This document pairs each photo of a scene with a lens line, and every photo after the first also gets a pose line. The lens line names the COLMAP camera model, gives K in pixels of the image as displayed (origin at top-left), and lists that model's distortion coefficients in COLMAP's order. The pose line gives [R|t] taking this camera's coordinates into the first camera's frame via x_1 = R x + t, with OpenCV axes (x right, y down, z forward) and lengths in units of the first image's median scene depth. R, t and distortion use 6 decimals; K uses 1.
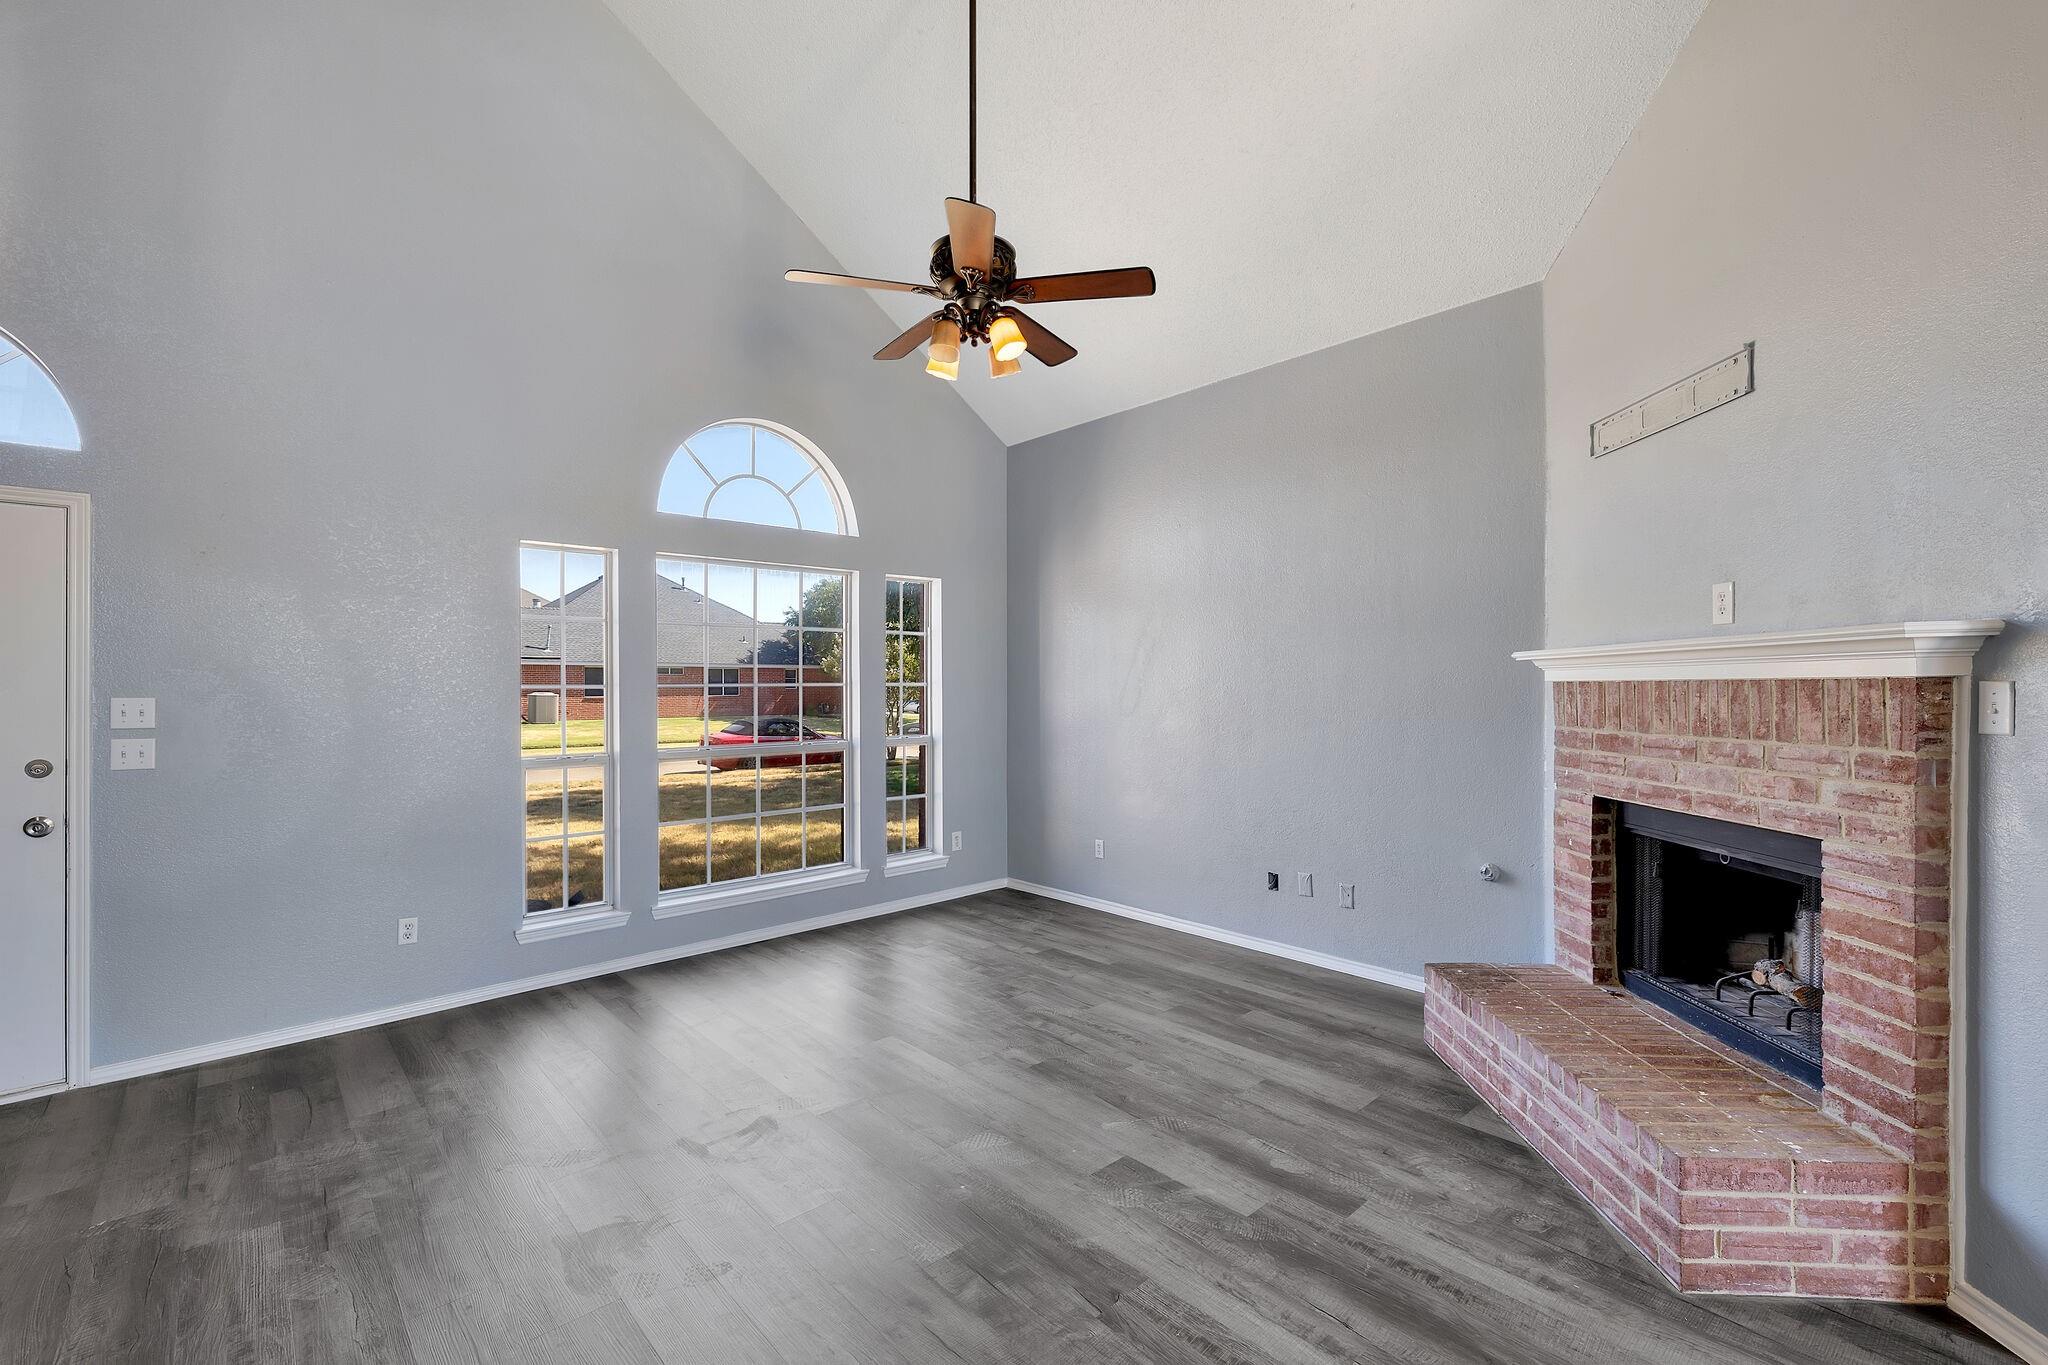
lens RADIAL K [[867.7, 0, 1023.7], [0, 867.7, 686.8], [0, 0, 1]] dist [-0.003562, 0.000562]
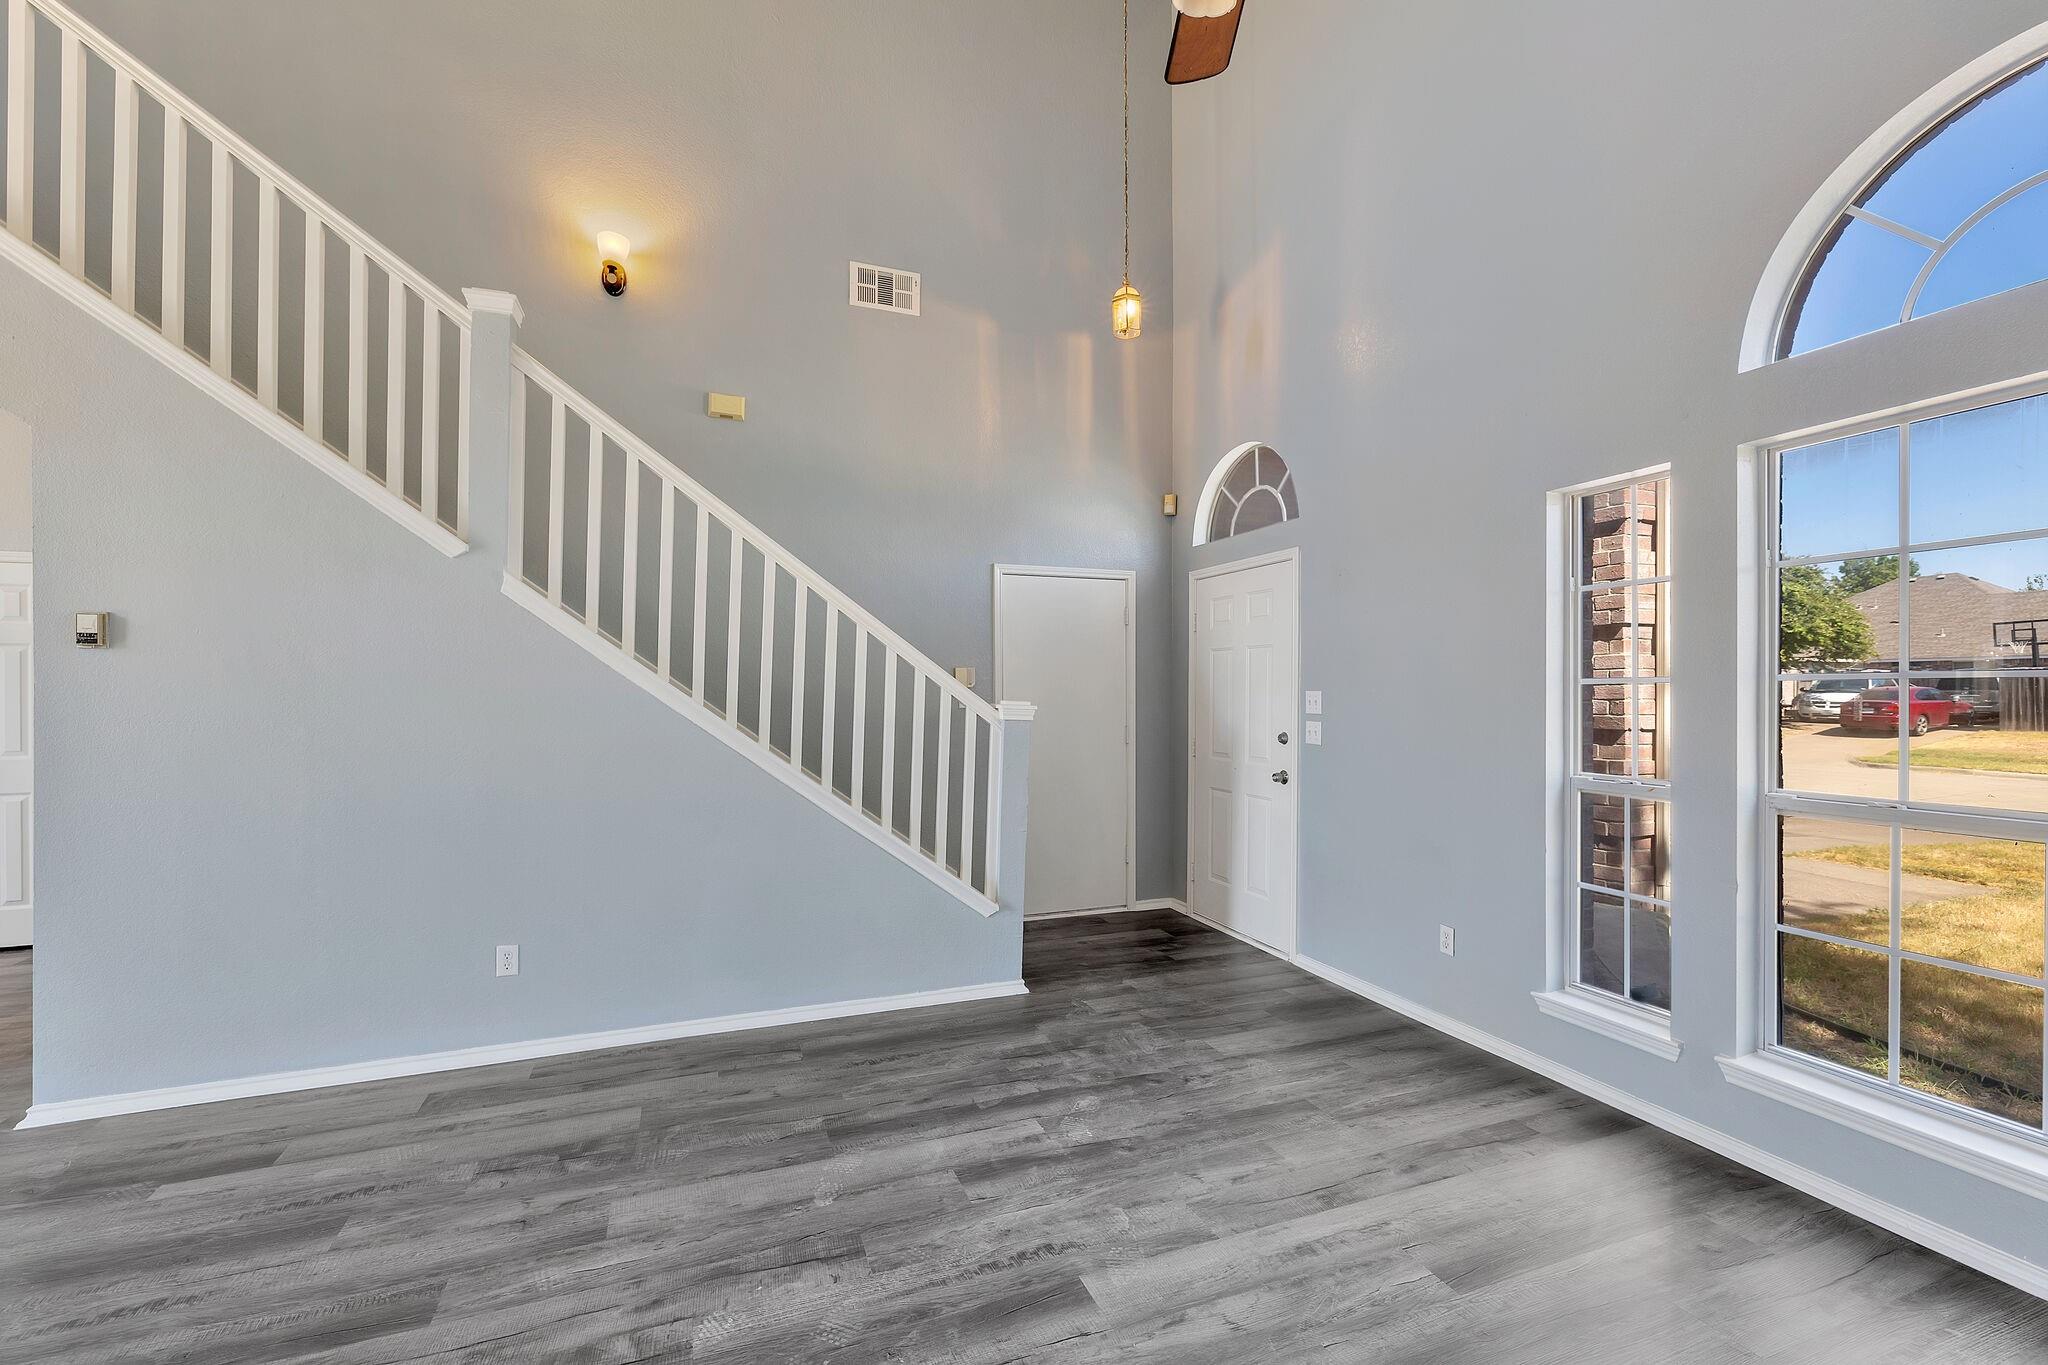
lens RADIAL K [[867.7, 0, 1029.0], [0, 867.7, 680.7], [0, 0, 1]] dist [-0.003562, 0.000562]
pose [[-0.360321, -0.004031, -0.932820, 0.587303], [0.006304, 0.999957, -0.006756, 0.002769], [0.932807, -0.008315, -0.360280, 1.593422]]
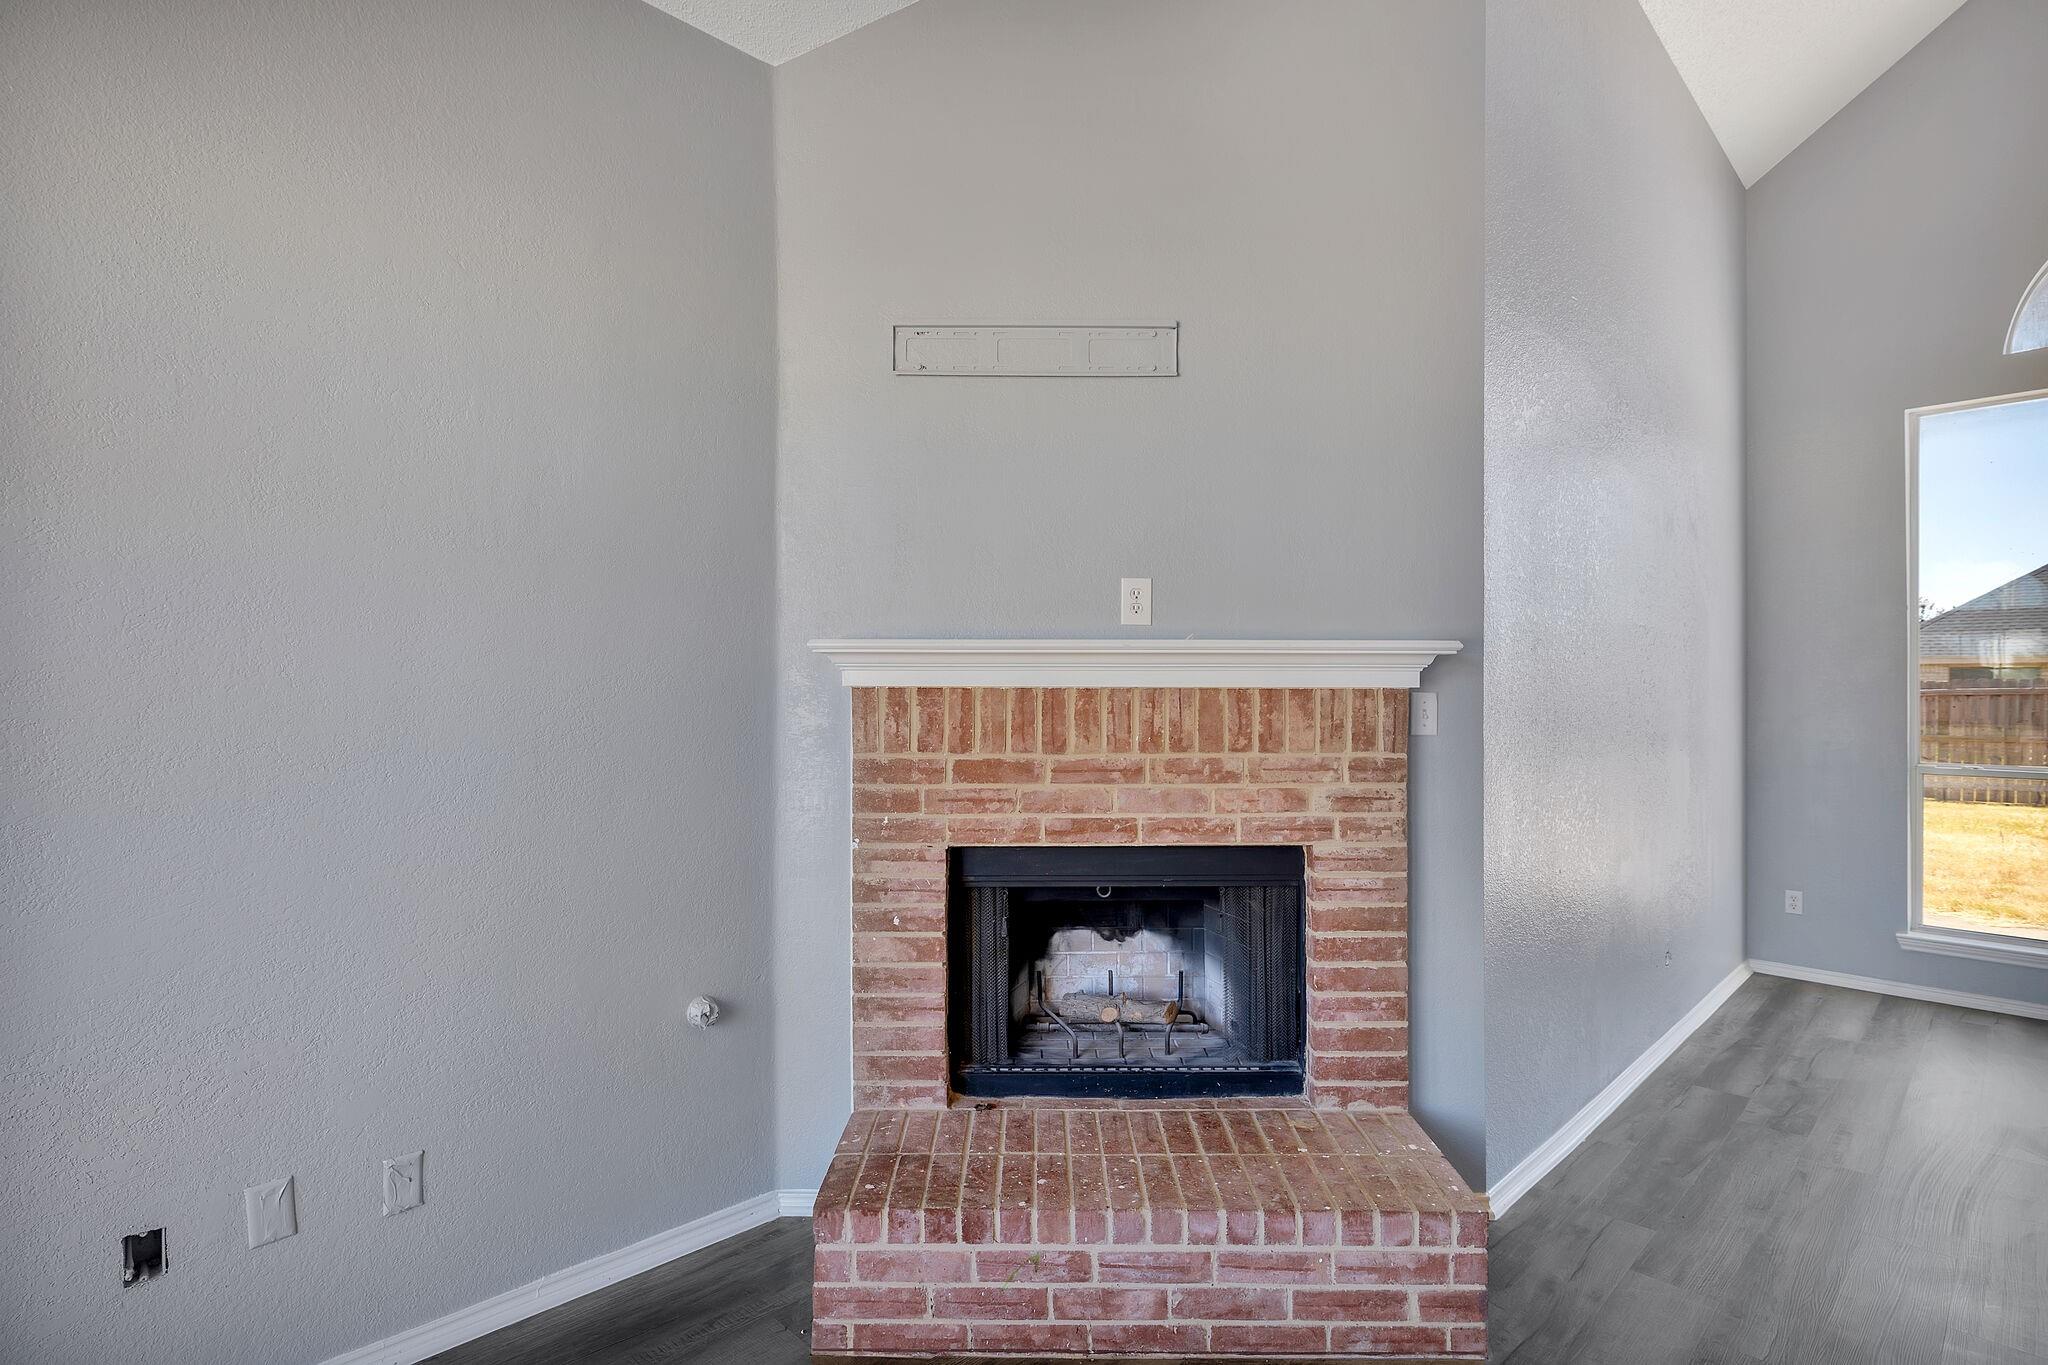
lens RADIAL K [[1004.9, 0, 1024.9], [0, 1004.9, 694.7], [0, 0, 1]] dist [-0.005577, -0.000385]
pose [[-0.033590, 0.004326, 0.999426, -0.257671], [-0.003053, 0.999986, -0.004431, 0.004571], [-0.999431, -0.003200, -0.033576, 1.391119]]
